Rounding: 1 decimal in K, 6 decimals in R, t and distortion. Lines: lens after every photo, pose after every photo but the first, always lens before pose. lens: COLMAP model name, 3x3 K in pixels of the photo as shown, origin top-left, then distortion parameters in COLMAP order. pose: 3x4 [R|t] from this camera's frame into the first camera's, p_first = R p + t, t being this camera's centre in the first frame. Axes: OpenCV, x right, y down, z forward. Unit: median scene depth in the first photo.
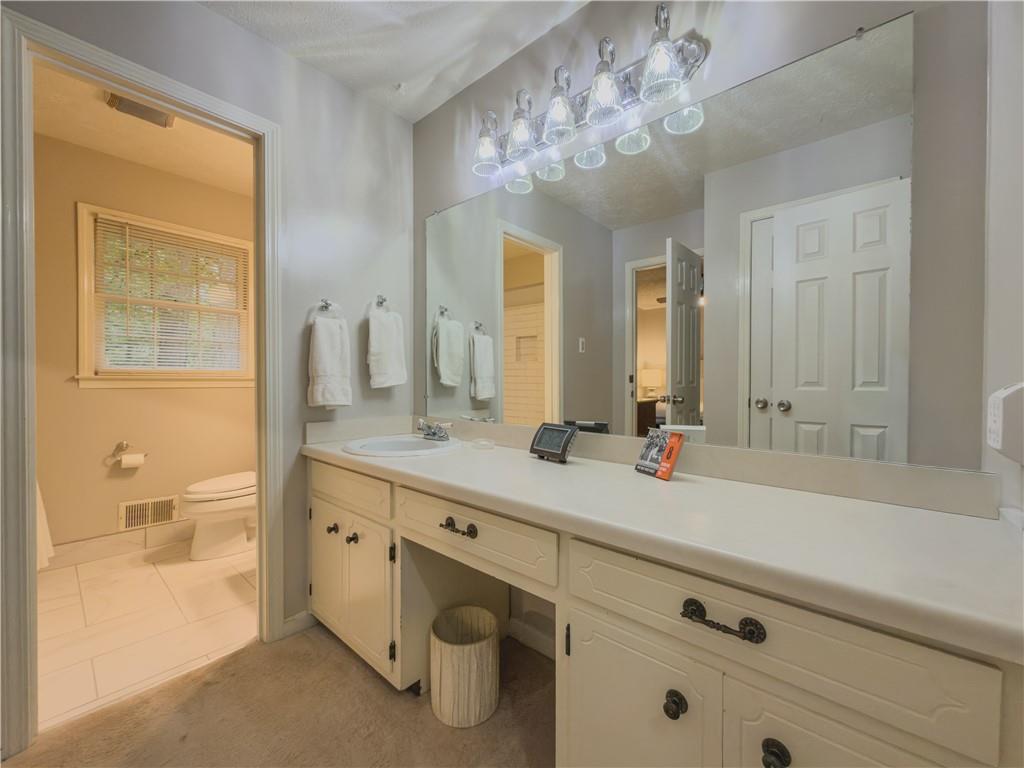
lens RADIAL K [[412.0, 0, 521.7], [0, 412.0, 385.5], [0, 0, 1]] dist [0.002792, -0.000732]
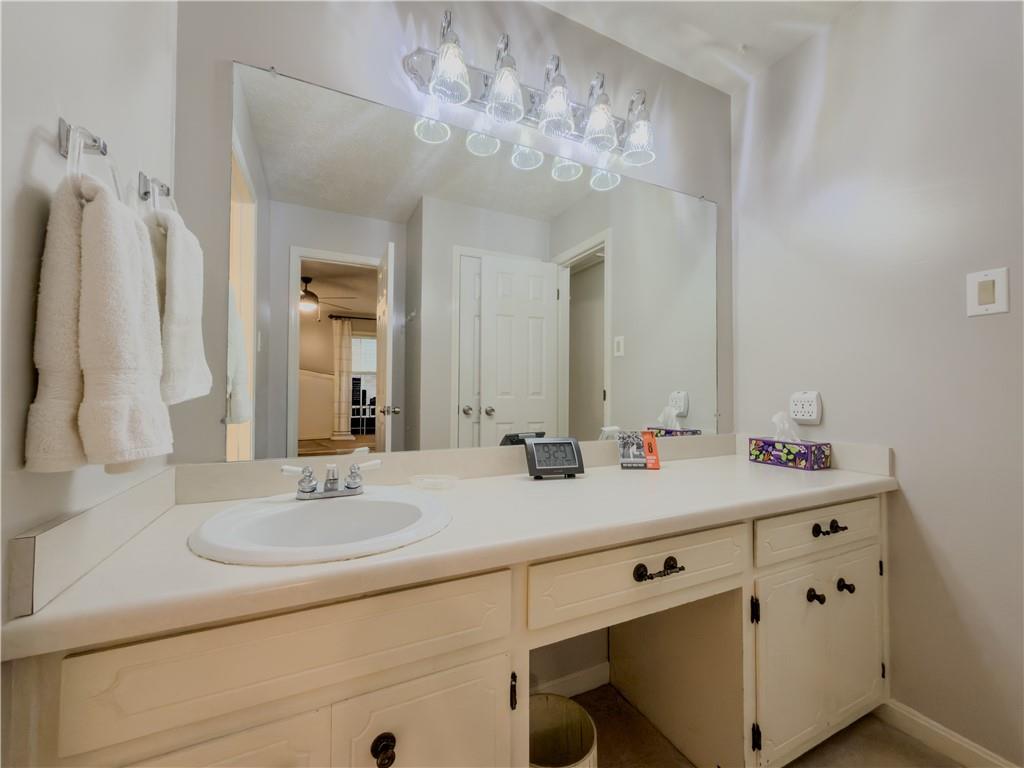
lens RADIAL K [[412.0, 0, 518.9], [0, 412.0, 382.3], [0, 0, 1]] dist [0.002792, -0.000732]
pose [[0.387029, 0.028265, 0.921634, -0.776956], [0.004261, 0.999465, -0.032441, 0.004206], [-0.922058, 0.016482, 0.386701, 0.721507]]
